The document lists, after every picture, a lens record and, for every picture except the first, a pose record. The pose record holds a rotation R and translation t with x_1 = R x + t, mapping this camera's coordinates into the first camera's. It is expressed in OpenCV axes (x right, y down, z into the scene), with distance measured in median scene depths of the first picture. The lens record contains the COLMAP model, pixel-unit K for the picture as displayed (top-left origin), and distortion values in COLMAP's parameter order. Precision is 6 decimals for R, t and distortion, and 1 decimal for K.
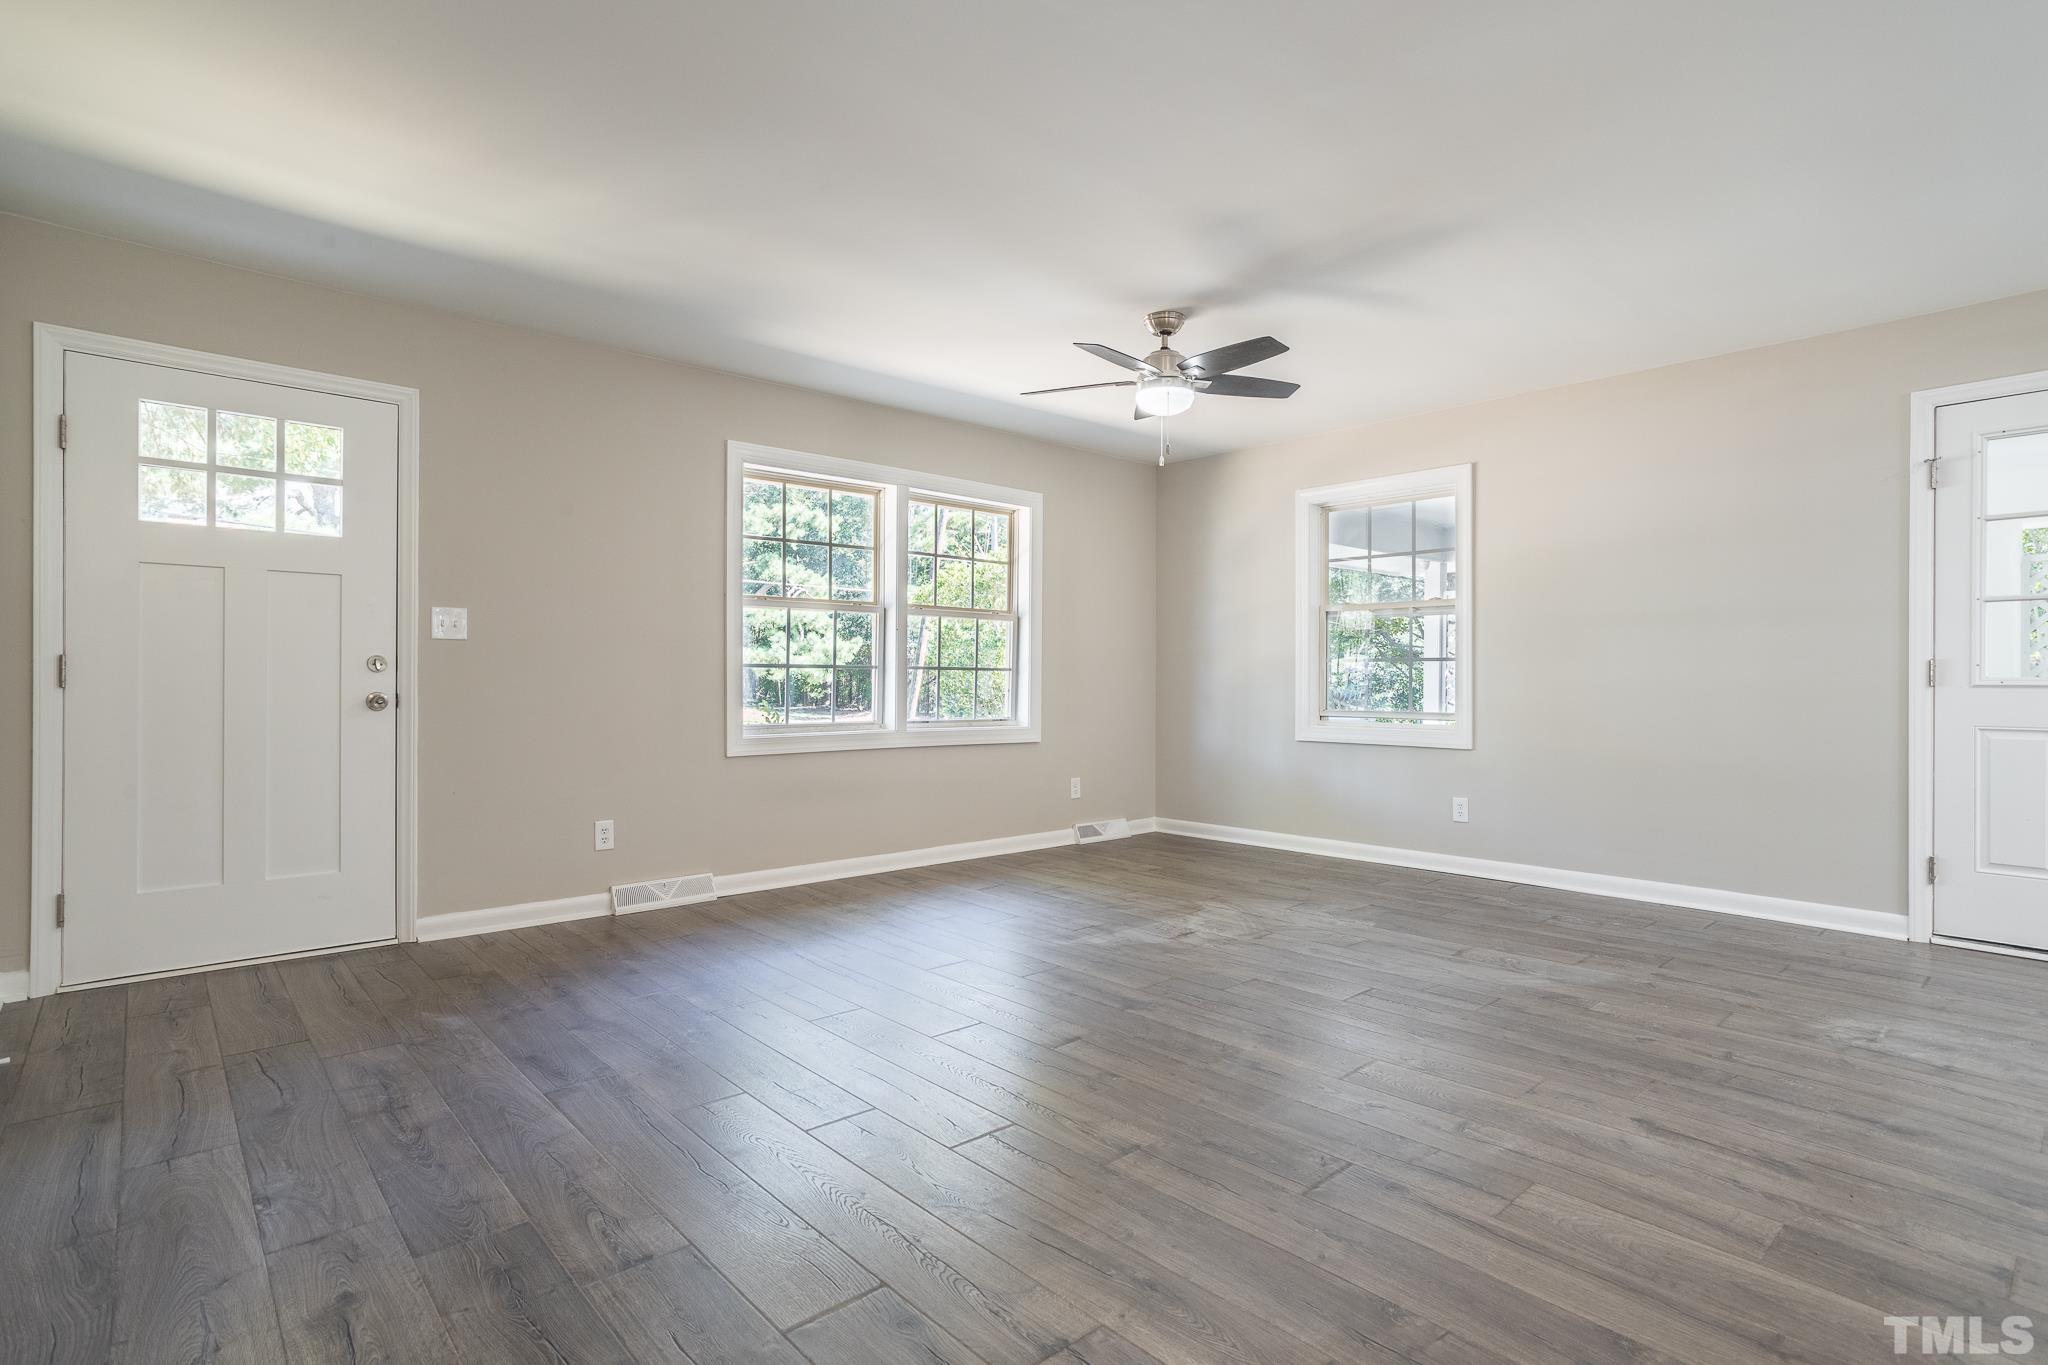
lens RADIAL K [[999.4, 0, 1040.6], [0, 999.4, 689.6], [0, 0, 1]] dist [-0.043265, 0.024340]
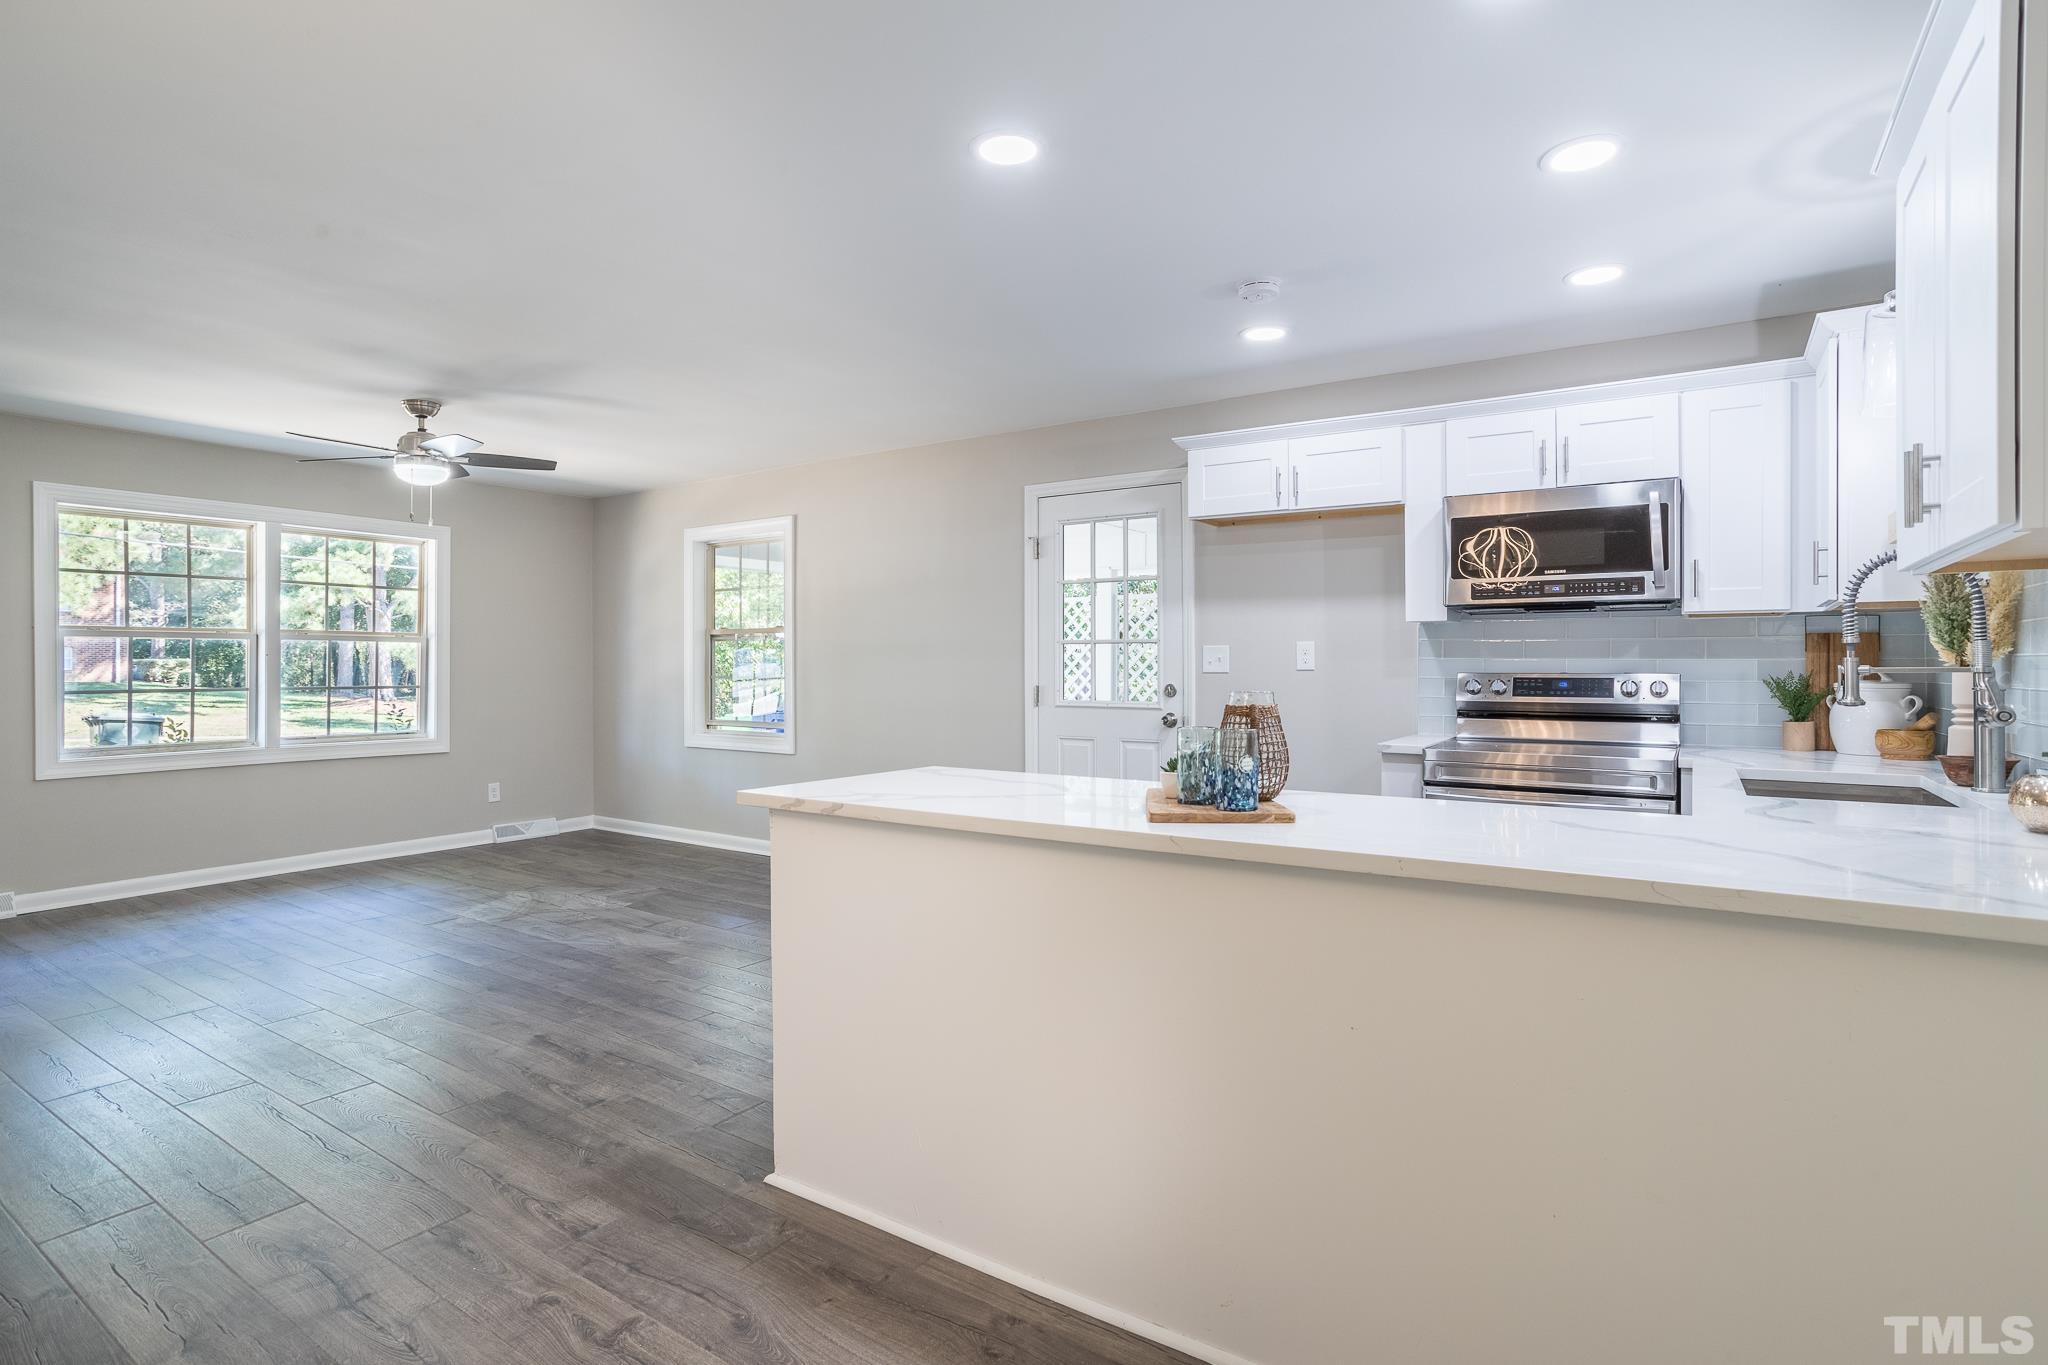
lens RADIAL K [[999.4, 0, 1048.3], [0, 999.4, 682.6], [0, 0, 1]] dist [-0.043265, 0.024340]
pose [[0.970247, -0.008620, 0.241964, 0.598413], [0.006154, 0.999921, 0.010947, -0.051347], [-0.242039, -0.009132, 0.970224, -0.340507]]
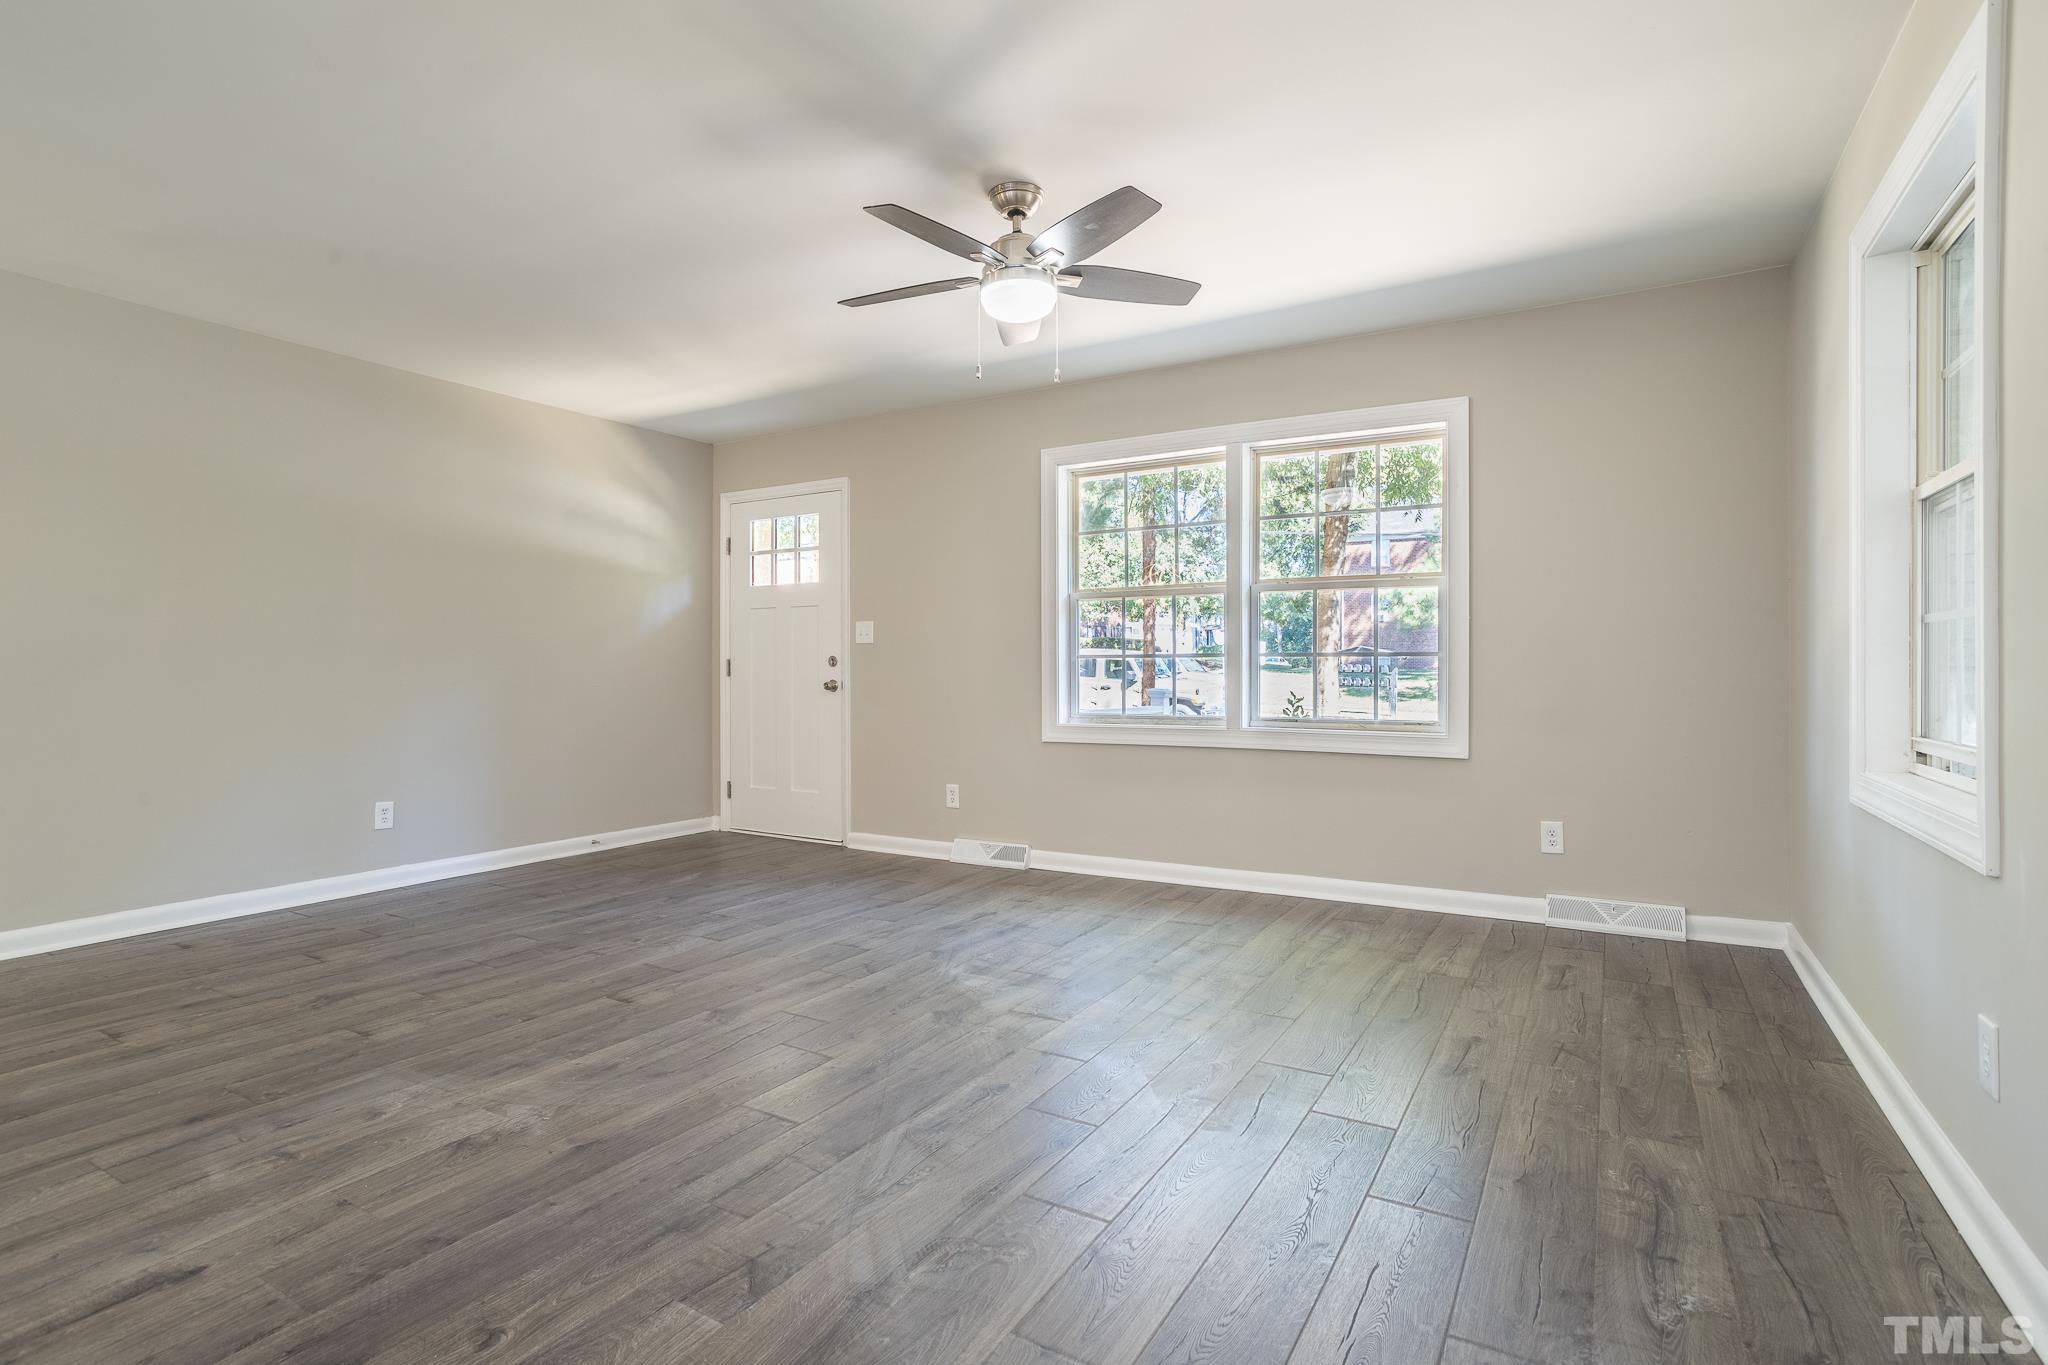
lens RADIAL K [[999.4, 0, 1034.5], [0, 999.4, 674.8], [0, 0, 1]] dist [-0.043265, 0.024340]
pose [[0.289082, 0.000361, -0.957304, 0.904692], [-0.004779, 0.999988, -0.001067, -0.004649], [0.957292, 0.004884, 0.289080, 0.842753]]
